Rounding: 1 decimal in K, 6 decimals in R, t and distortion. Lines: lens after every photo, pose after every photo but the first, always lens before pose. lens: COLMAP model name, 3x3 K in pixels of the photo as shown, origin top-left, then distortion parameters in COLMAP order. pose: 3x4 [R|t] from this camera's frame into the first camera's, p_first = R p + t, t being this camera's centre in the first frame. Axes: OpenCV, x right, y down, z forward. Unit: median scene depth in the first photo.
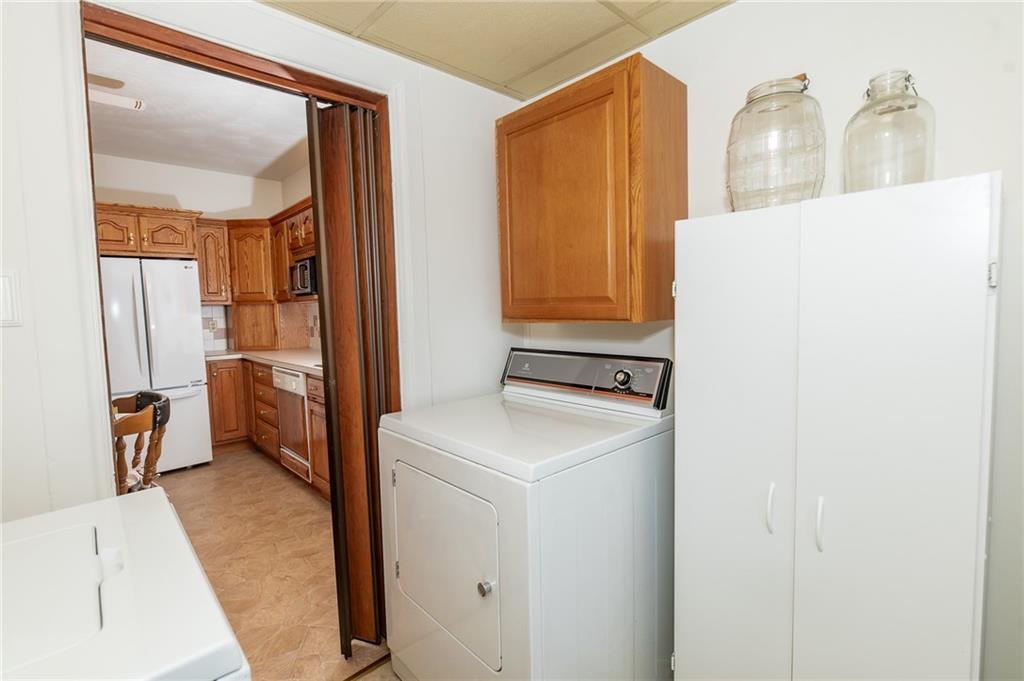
lens RADIAL K [[453.8, 0, 503.4], [0, 453.8, 333.5], [0, 0, 1]] dist [-0.004011, -0.000882]
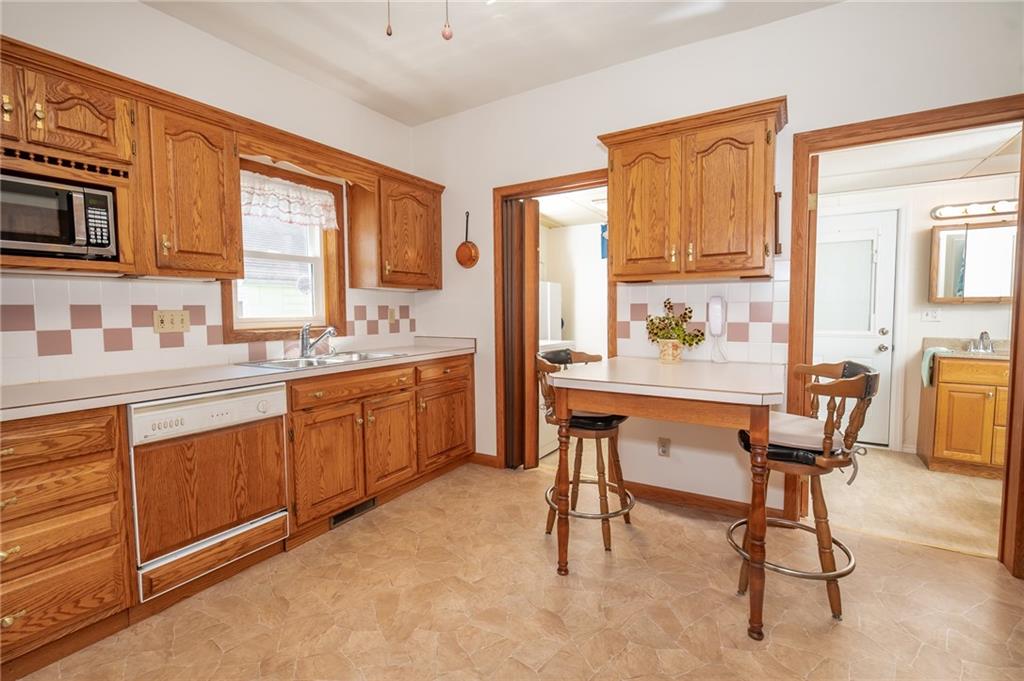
lens RADIAL K [[453.8, 0, 509.8], [0, 453.8, 336.0], [0, 0, 1]] dist [-0.004011, -0.000882]
pose [[-0.248338, -0.026418, 0.968313, -0.854000], [0.070023, 0.996523, 0.045146, 0.005441], [-0.966139, 0.079016, -0.245624, 0.582166]]
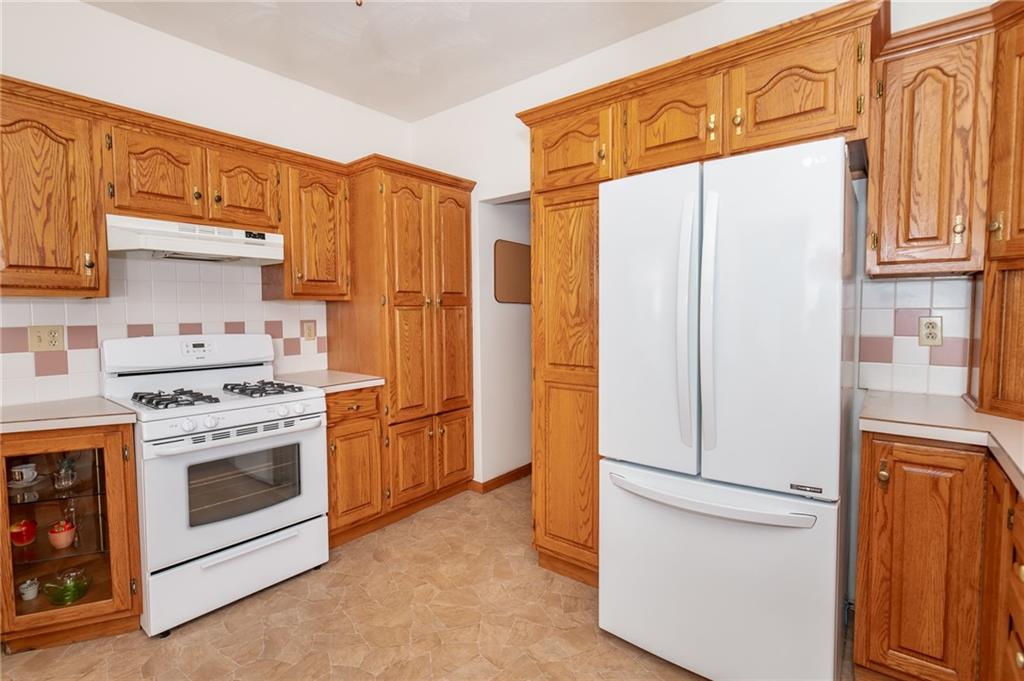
lens RADIAL K [[475.8, 0, 519.5], [0, 475.8, 339.5], [0, 0, 1]] dist [-0.004496, 0.001005]
pose [[0.152582, 0.080096, -0.985040, -0.311293], [-0.050453, 0.996042, 0.073175, -0.022023], [0.987002, 0.038533, 0.156019, 0.622223]]
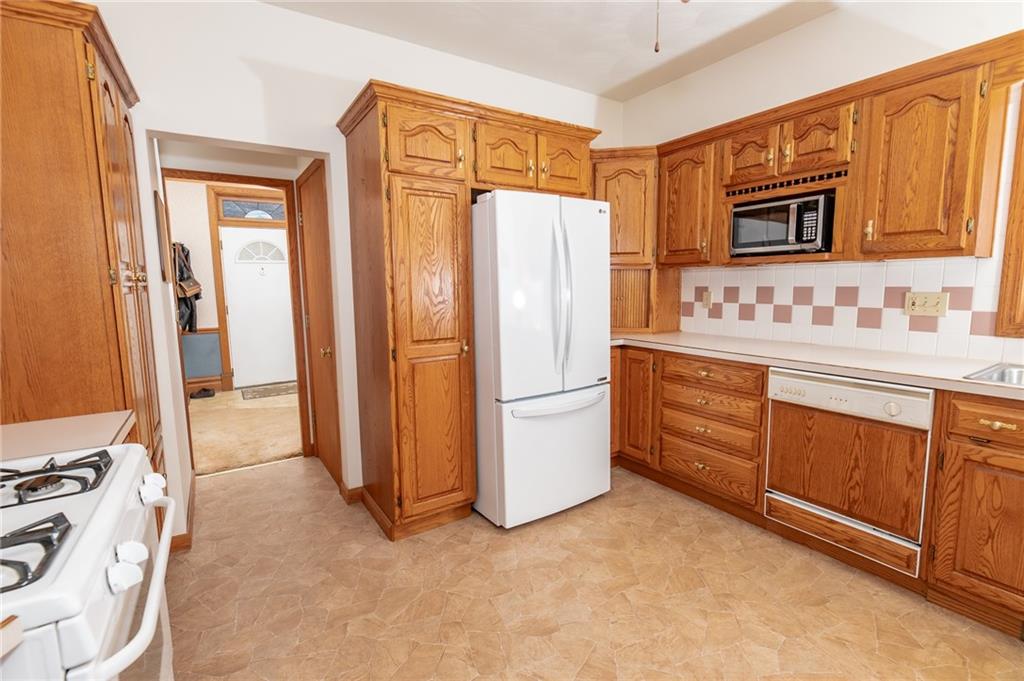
lens RADIAL K [[453.8, 0, 507.6], [0, 453.8, 338.0], [0, 0, 1]] dist [-0.004011, -0.000882]
pose [[0.983673, 0.034505, -0.176629, -0.605848], [-0.022308, 0.997257, 0.070578, -0.003063], [0.178579, -0.065485, 0.981744, 0.259603]]
